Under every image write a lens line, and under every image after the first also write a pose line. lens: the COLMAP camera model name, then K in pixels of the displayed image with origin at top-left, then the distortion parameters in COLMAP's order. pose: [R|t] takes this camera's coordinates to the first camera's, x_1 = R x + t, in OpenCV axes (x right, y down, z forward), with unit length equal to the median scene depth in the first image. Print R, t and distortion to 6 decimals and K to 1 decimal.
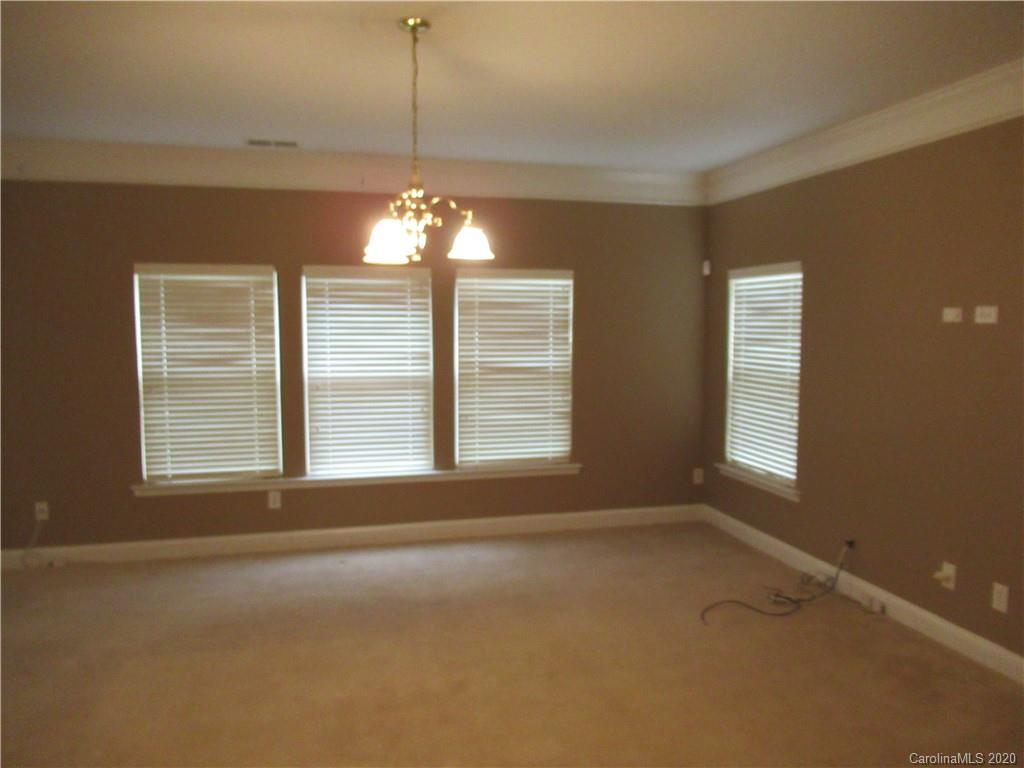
lens RADIAL K [[769.6, 0, 512.7], [0, 769.6, 379.2], [0, 0, 1]] dist [0.013731, -0.008565]
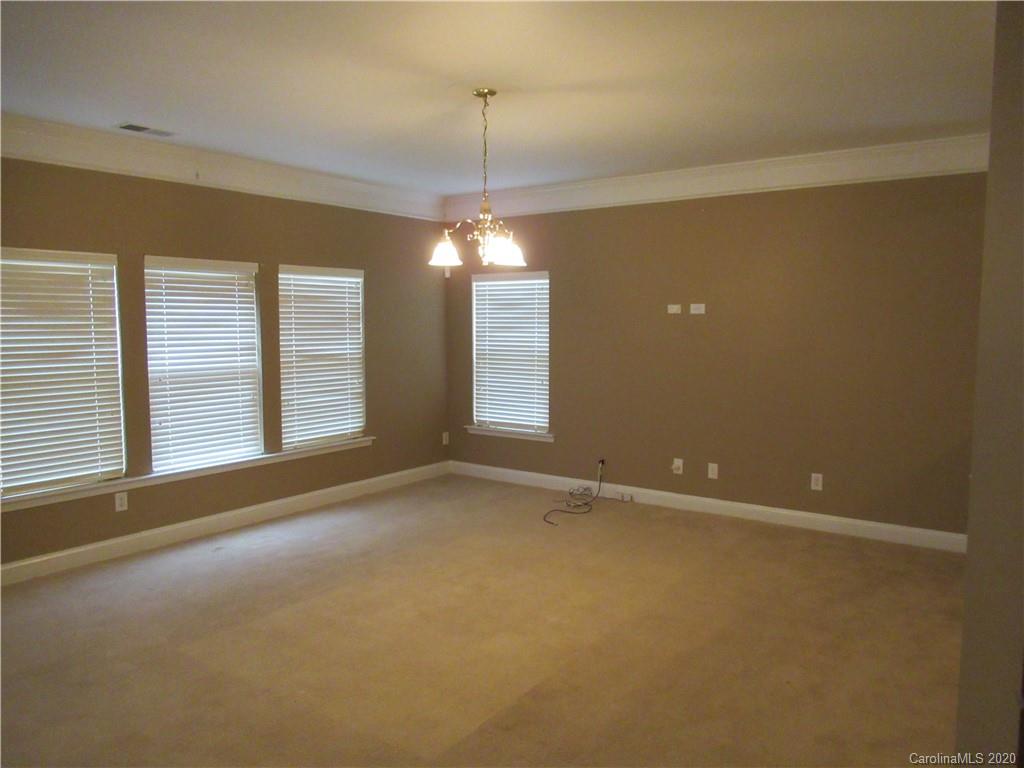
lens RADIAL K [[769.6, 0, 511.2], [0, 769.6, 380.9], [0, 0, 1]] dist [0.013731, -0.008565]
pose [[0.773525, -0.054398, 0.631428, -0.528322], [0.050638, 0.998429, 0.023981, 0.009670], [-0.631740, 0.013425, 0.775064, -0.040311]]
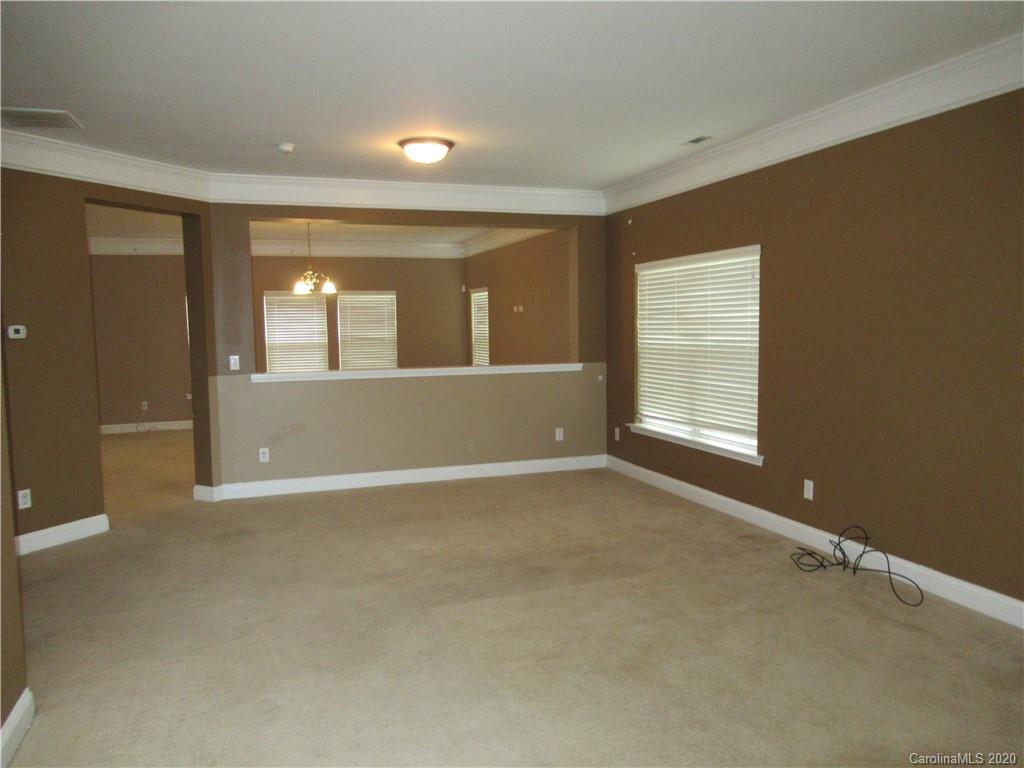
lens RADIAL K [[769.6, 0, 510.5], [0, 769.6, 386.2], [0, 0, 1]] dist [0.013731, -0.008565]
pose [[0.996263, -0.023371, 0.083146, 0.223961], [0.022999, 0.999721, 0.005429, 0.120911], [-0.083250, -0.003496, 0.996523, -1.183164]]
